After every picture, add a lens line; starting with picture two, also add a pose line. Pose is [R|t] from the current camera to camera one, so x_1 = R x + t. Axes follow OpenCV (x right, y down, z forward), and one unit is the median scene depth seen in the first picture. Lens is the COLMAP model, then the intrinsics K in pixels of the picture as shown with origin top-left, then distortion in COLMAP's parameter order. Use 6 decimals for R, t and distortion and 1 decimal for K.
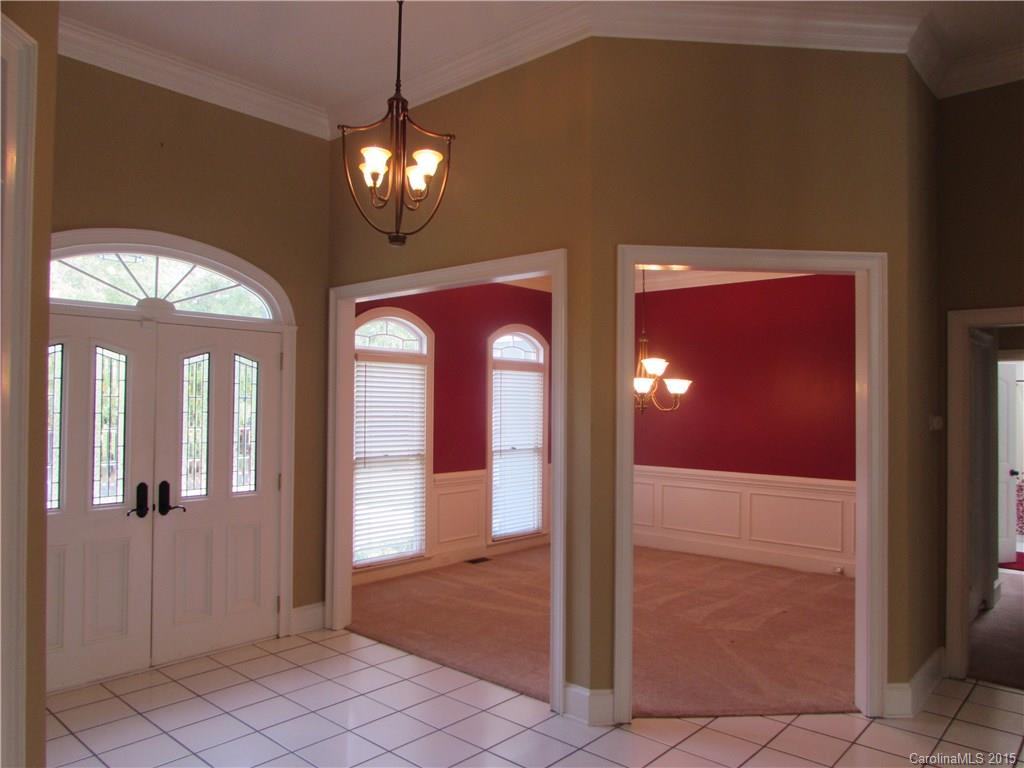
lens RADIAL K [[727.3, 0, 513.7], [0, 727.3, 385.3], [0, 0, 1]] dist [-0.035045, -0.002368]
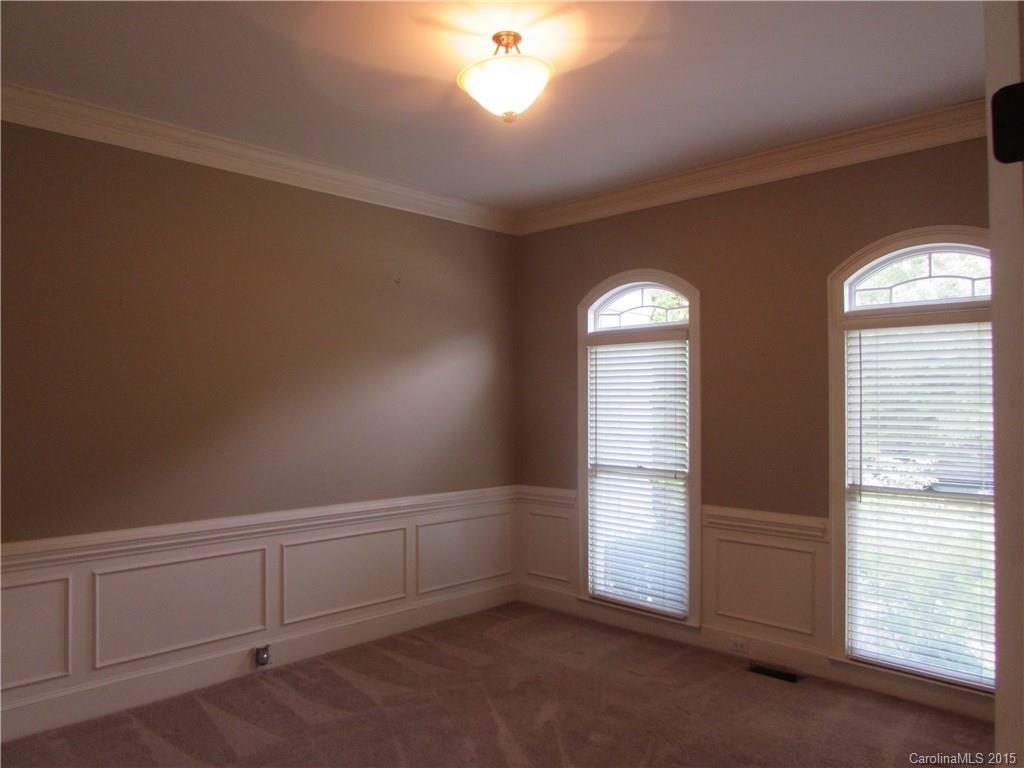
lens RADIAL K [[727.3, 0, 468.1], [0, 727.3, 377.3], [0, 0, 1]] dist [-0.035045, -0.002368]
pose [[-0.086277, -0.042625, -0.995359, 0.569299], [0.021294, 0.998777, -0.044618, 0.032323], [0.996044, -0.025045, -0.085264, 0.851276]]
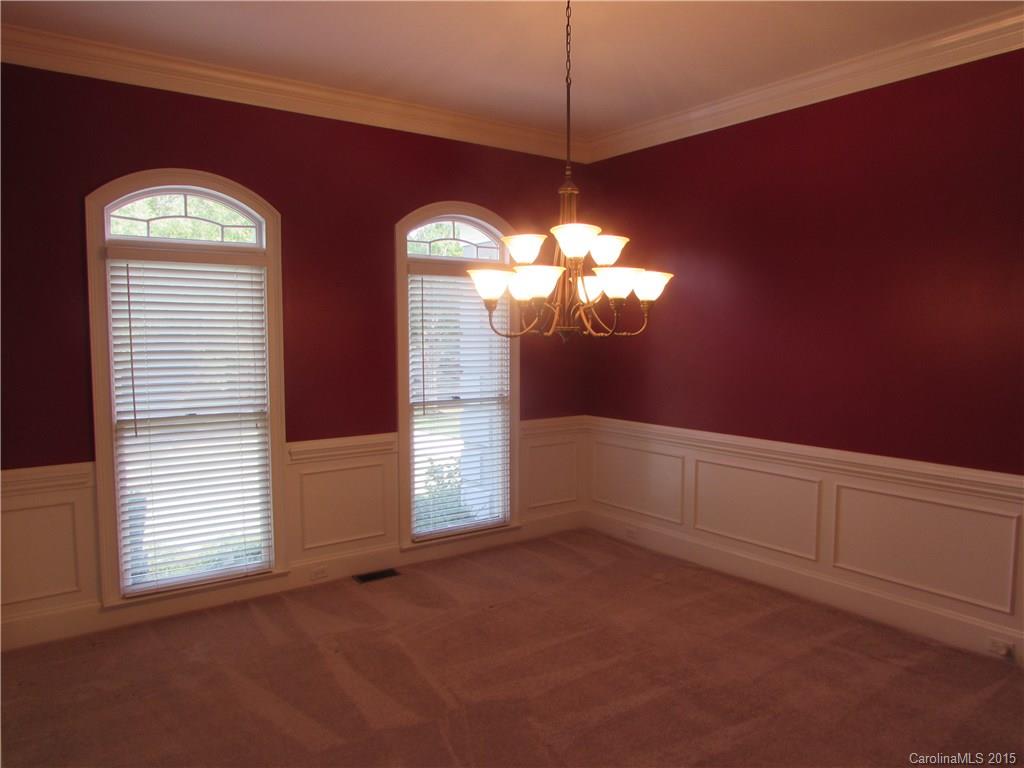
lens RADIAL K [[727.3, 0, 508.7], [0, 727.3, 386.3], [0, 0, 1]] dist [-0.035045, -0.002368]
pose [[0.977201, 0.002012, -0.212307, 0.209561], [0.018642, 0.995280, 0.095237, 0.018015], [0.211496, -0.097024, 0.972551, 0.442062]]
